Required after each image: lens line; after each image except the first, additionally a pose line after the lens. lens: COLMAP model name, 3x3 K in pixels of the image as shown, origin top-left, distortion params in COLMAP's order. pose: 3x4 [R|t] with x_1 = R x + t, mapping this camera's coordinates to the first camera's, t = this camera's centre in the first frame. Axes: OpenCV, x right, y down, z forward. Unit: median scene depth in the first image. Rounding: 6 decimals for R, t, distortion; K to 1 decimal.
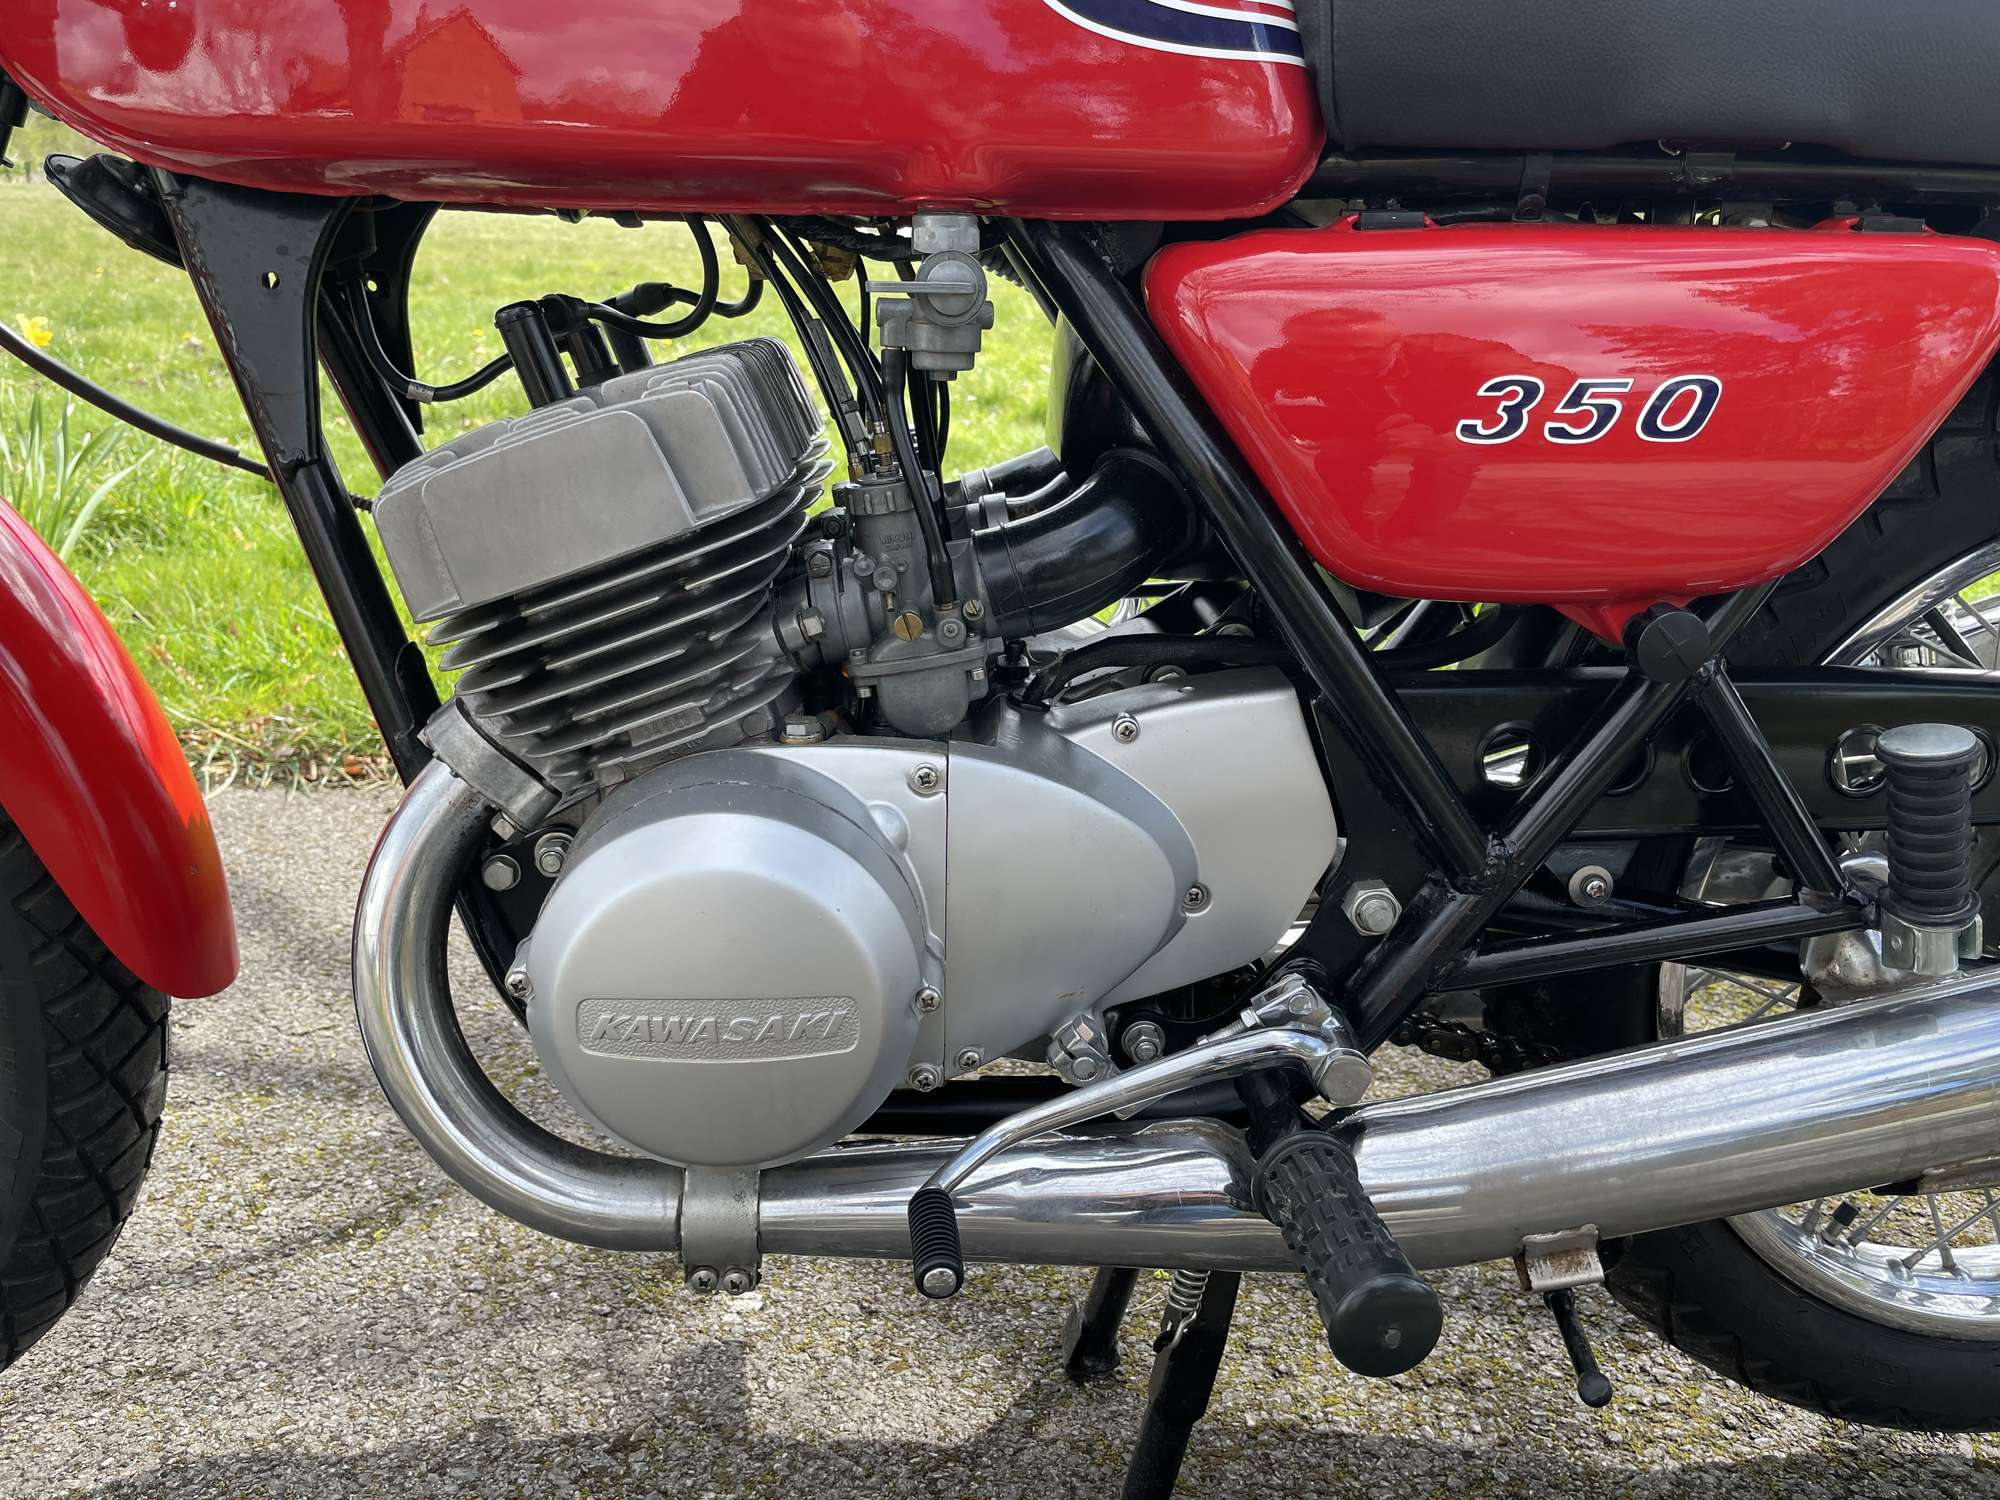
lens RADIAL K [[1531.5, 0, 1007.9], [0, 1531.5, 727.2], [0, 0, 1]] dist [0.090343, -0.128292]
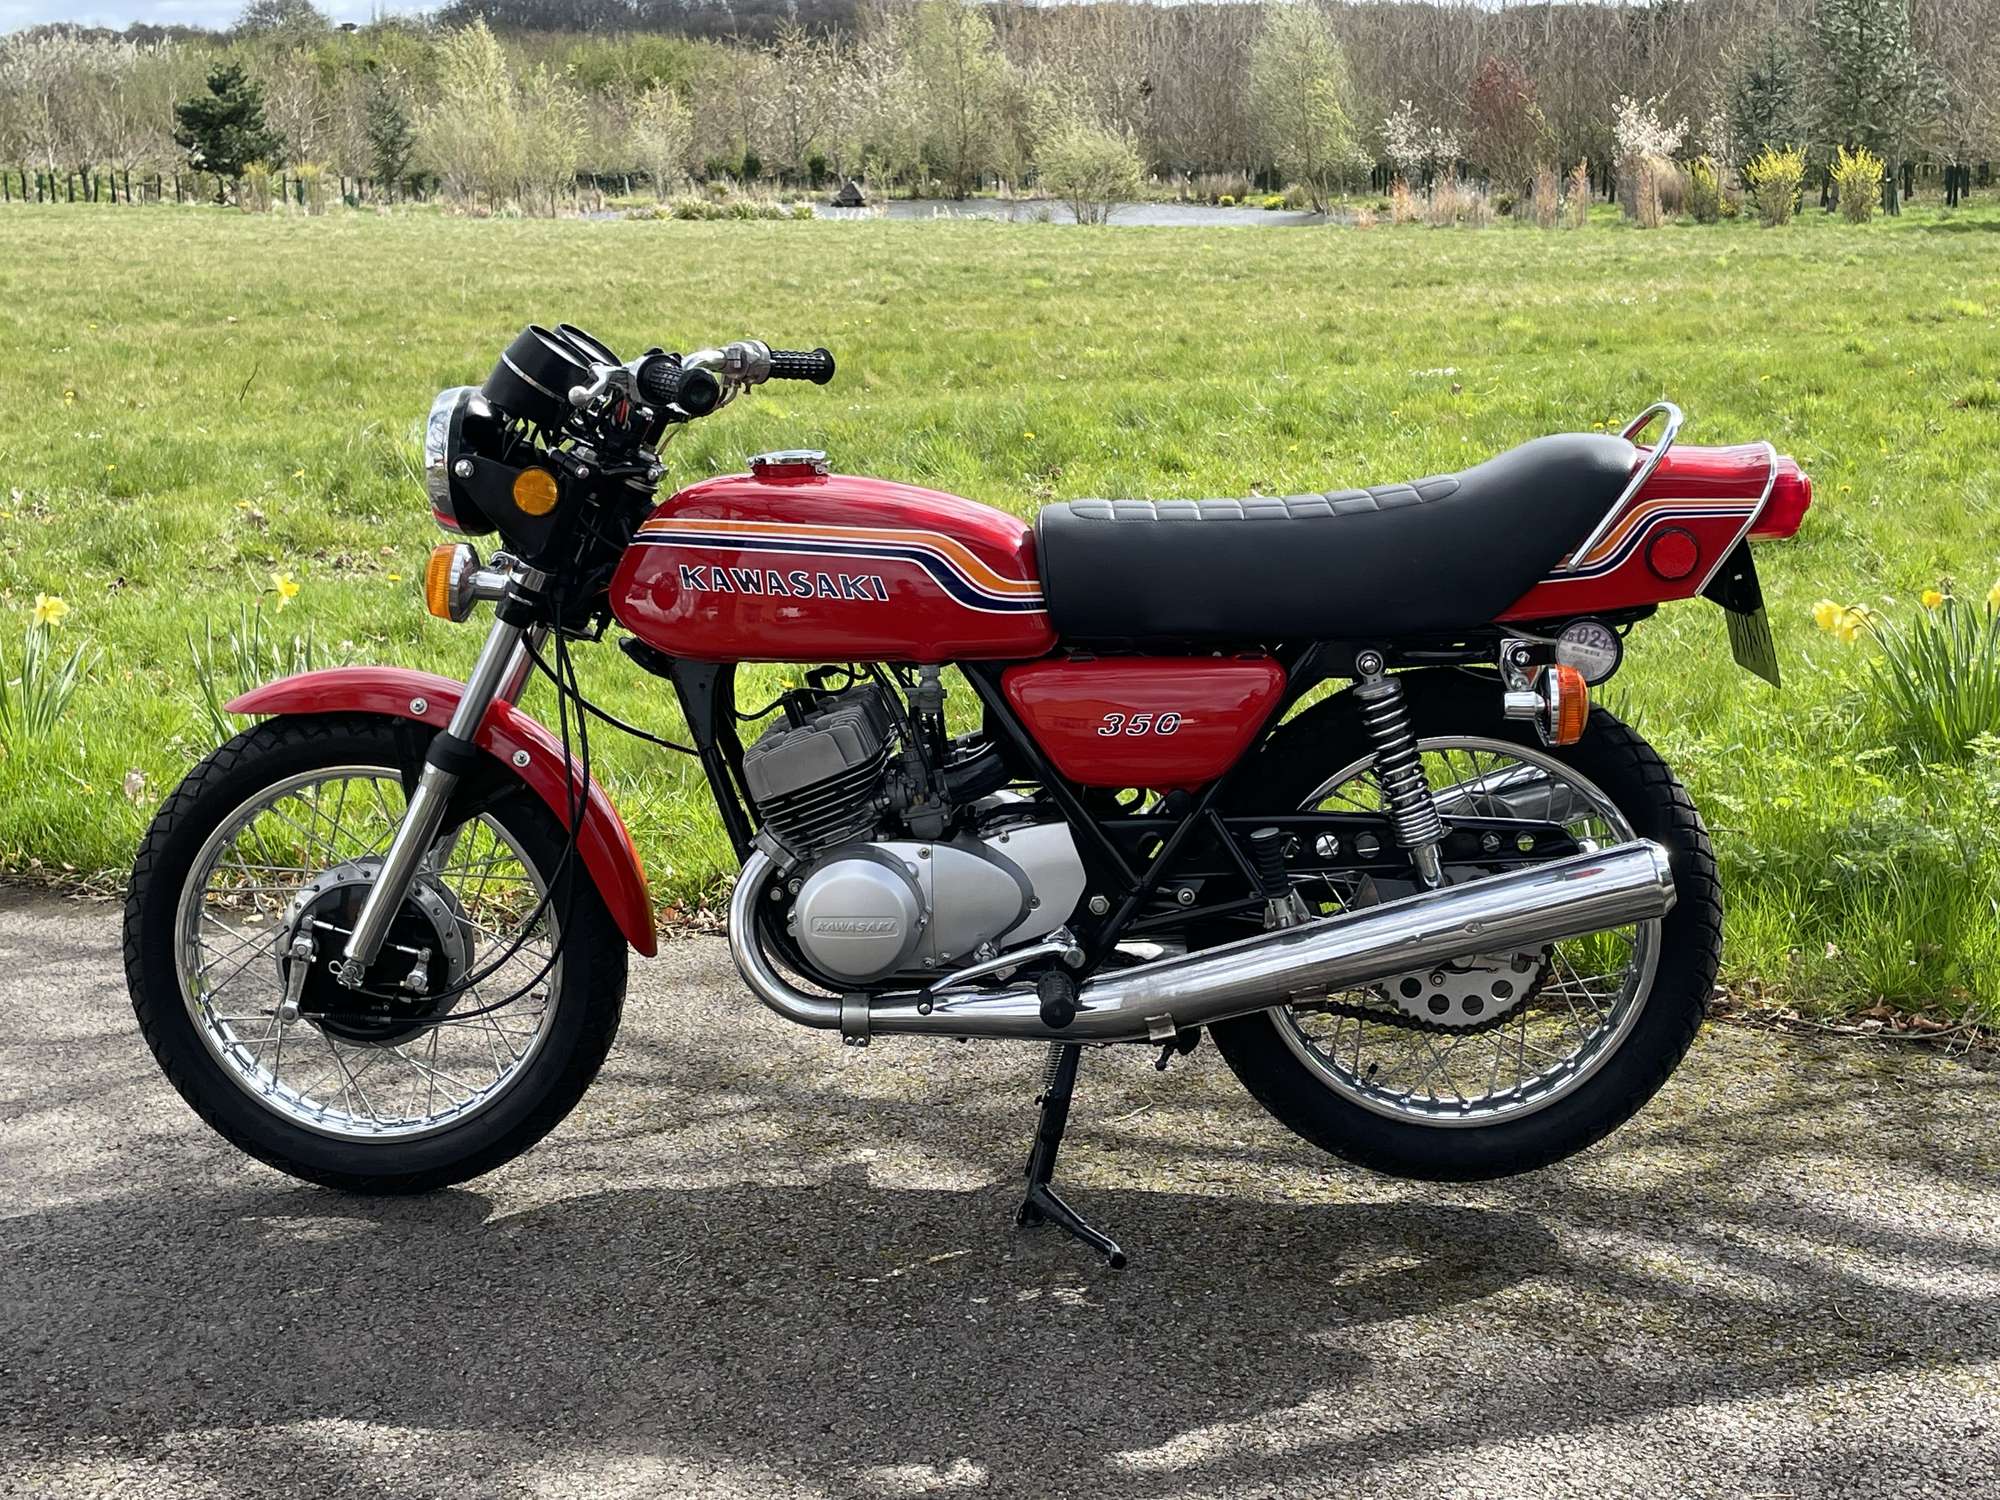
lens RADIAL K [[2572.5, 0, 1000.0], [0, 2572.5, 750.0], [0, 0, 1]] dist [0.093498, -0.022257]
pose [[0.992658, -0.021455, -0.119039, 0.641690], [0.009996, 0.995328, -0.096036, 0.295599], [0.120543, 0.094141, 0.988234, -3.643027]]
